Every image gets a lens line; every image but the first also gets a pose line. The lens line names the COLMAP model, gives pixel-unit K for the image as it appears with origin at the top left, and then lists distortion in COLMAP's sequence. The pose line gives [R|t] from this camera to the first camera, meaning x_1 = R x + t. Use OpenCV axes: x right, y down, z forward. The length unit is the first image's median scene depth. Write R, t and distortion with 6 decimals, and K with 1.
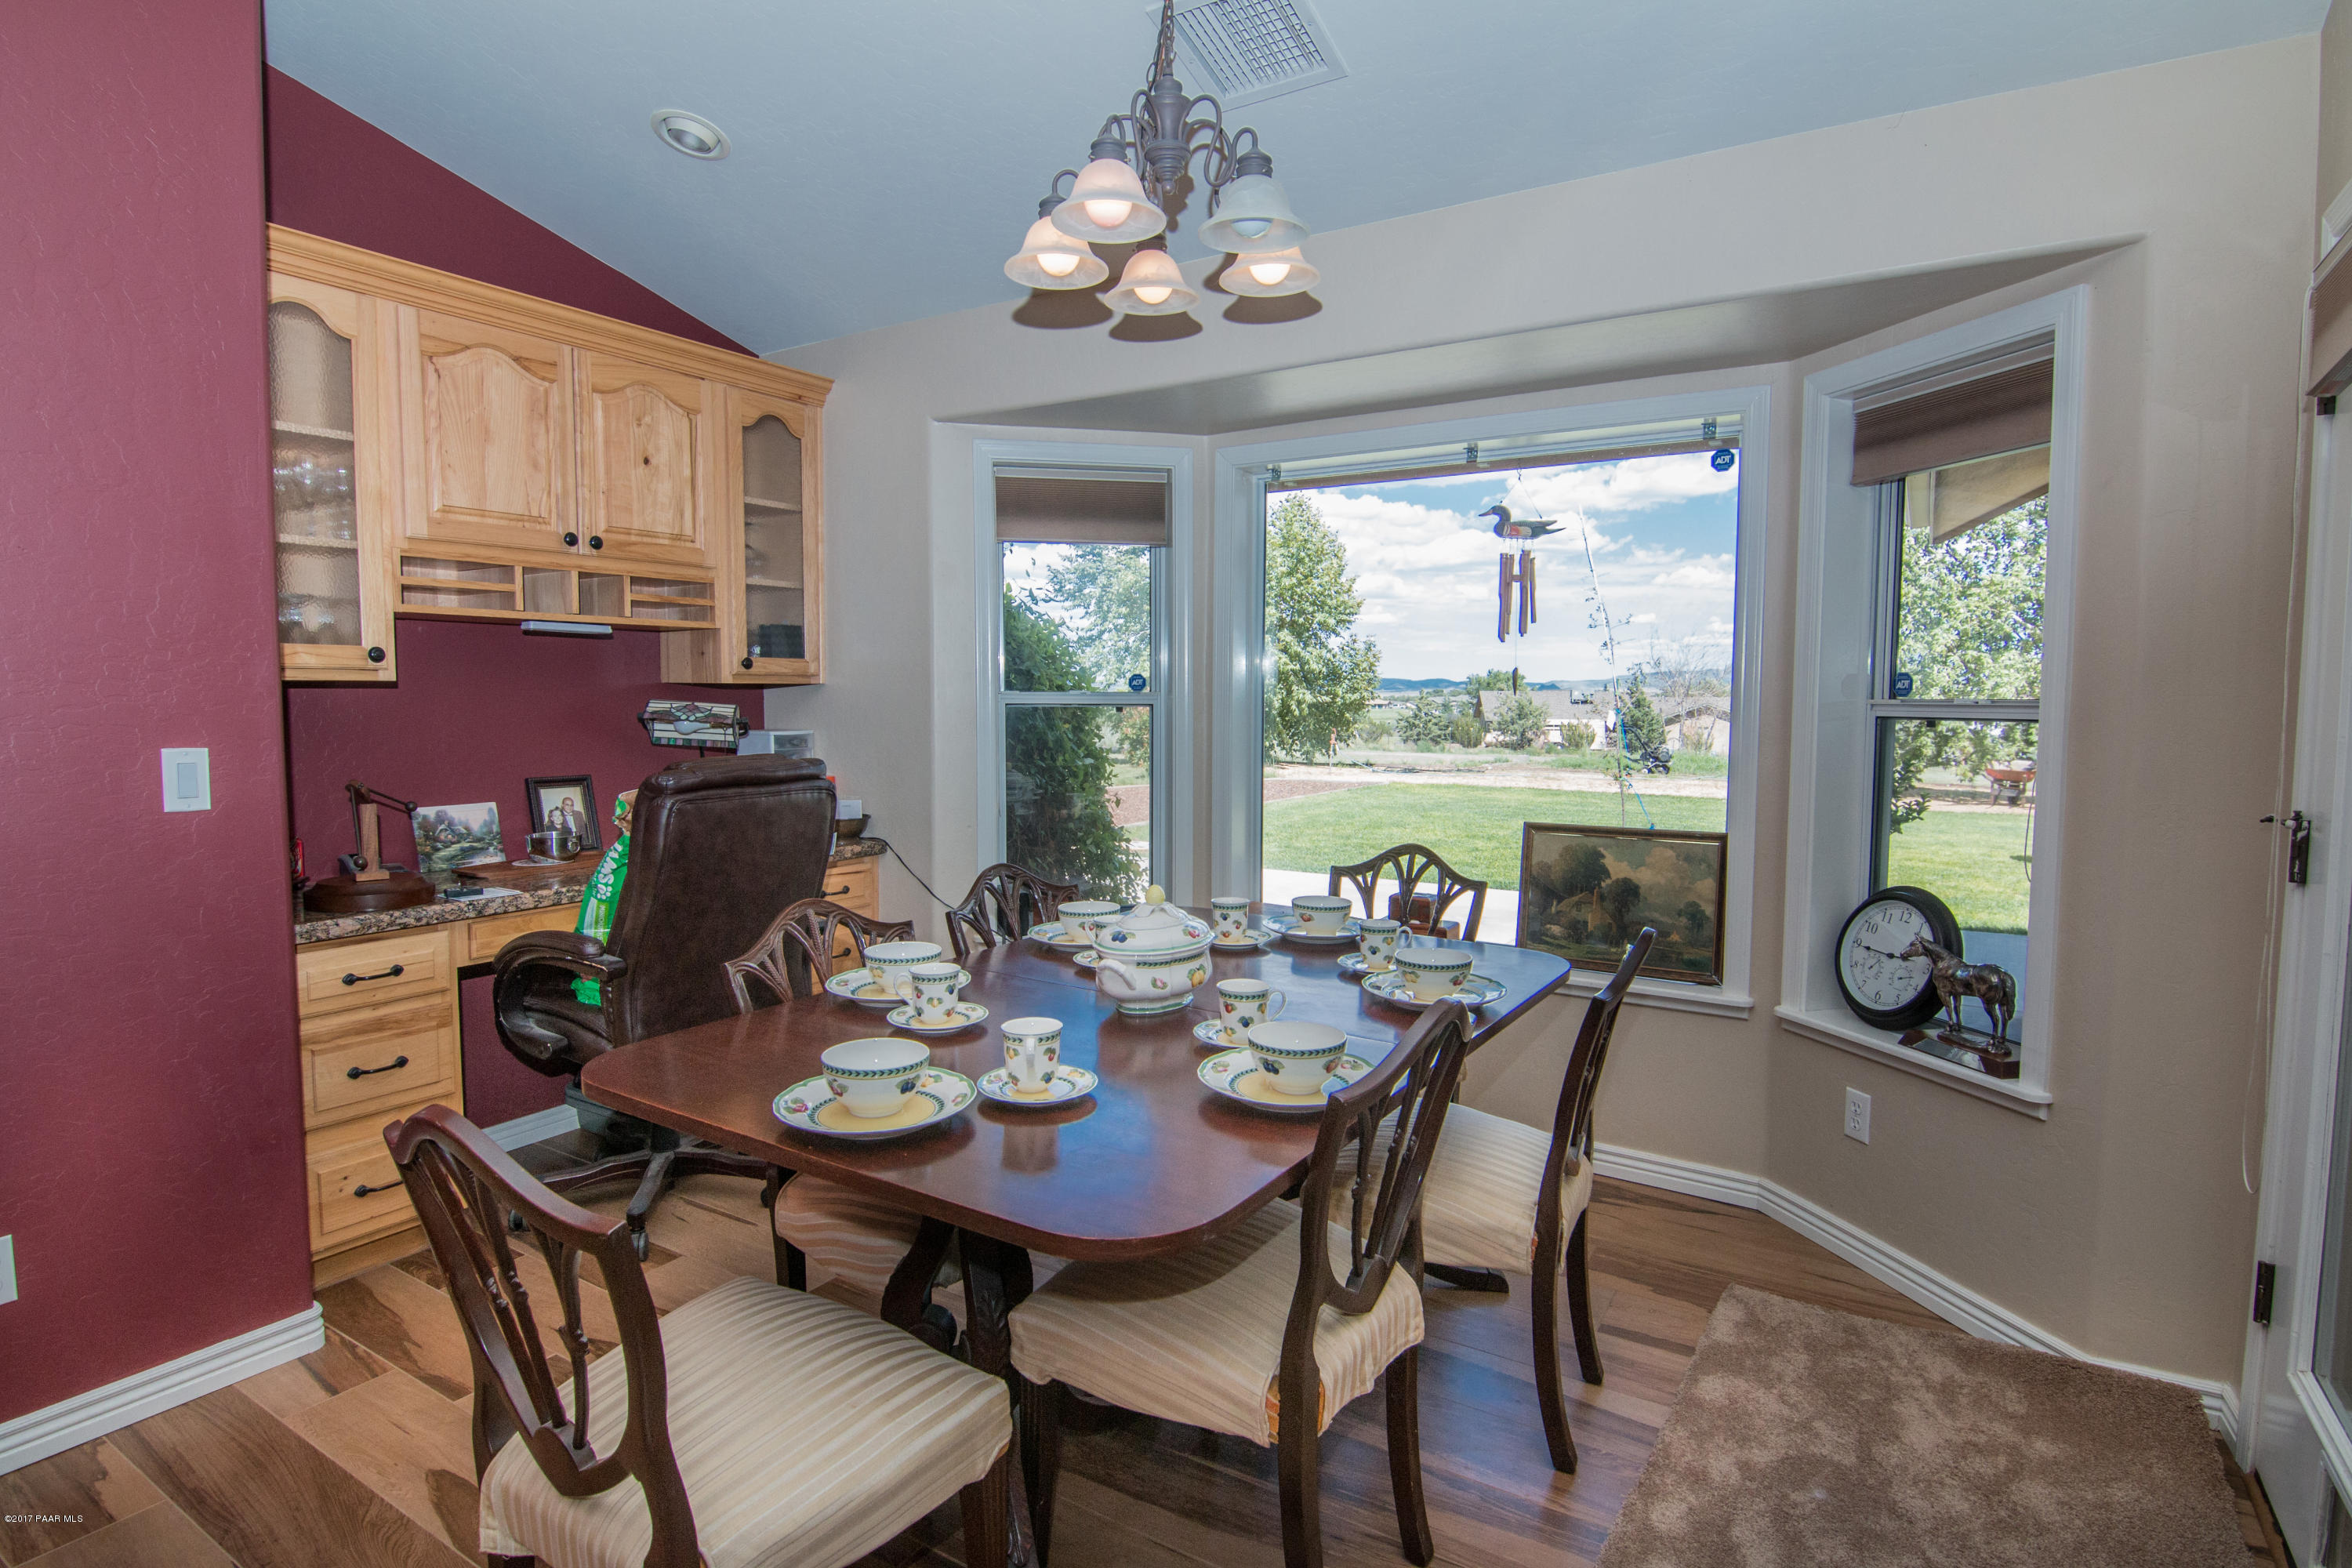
lens RADIAL K [[1181.5, 0, 1184.4], [0, 1181.5, 773.5], [0, 0, 1]] dist [-0.003289, -0.013184]
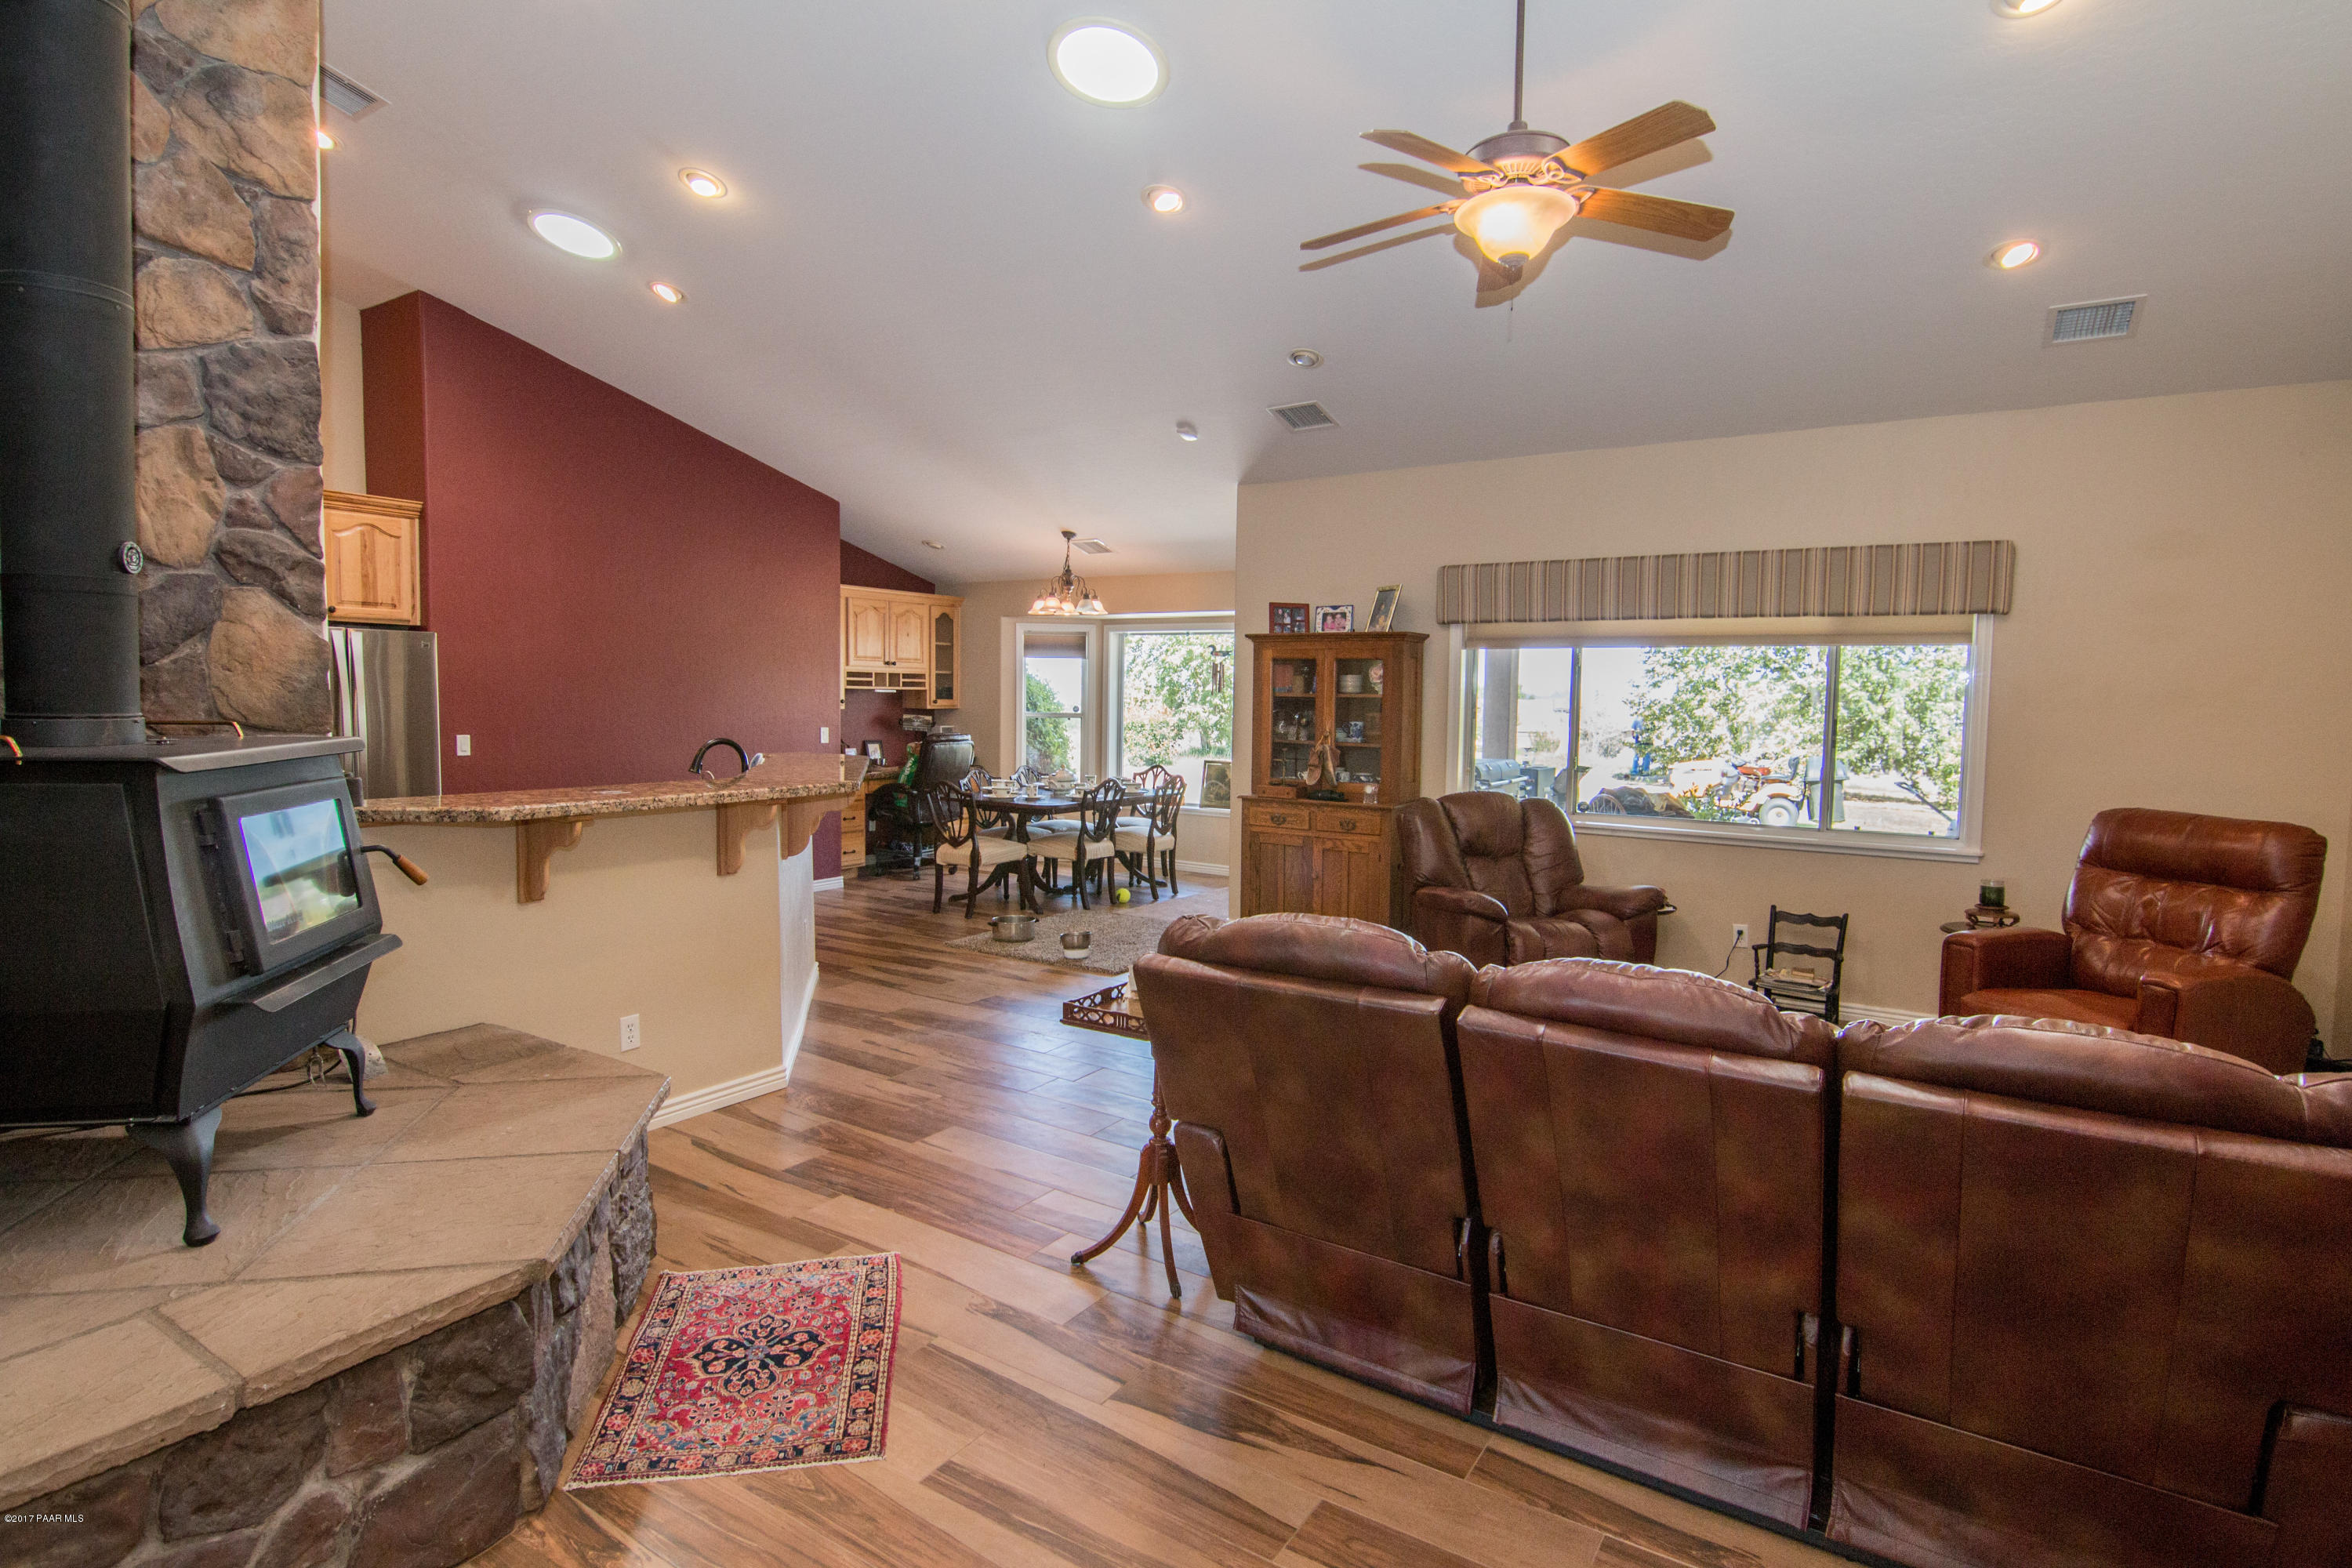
lens RADIAL K [[1181.5, 0, 1184.4], [0, 1181.5, 773.5], [0, 0, 1]] dist [-0.003289, -0.013184]
pose [[0.999924, 0.009061, -0.008388, 0.262682], [-0.009135, 0.999919, -0.008853, 0.098414], [0.008307, 0.008929, 0.999926, -1.874015]]
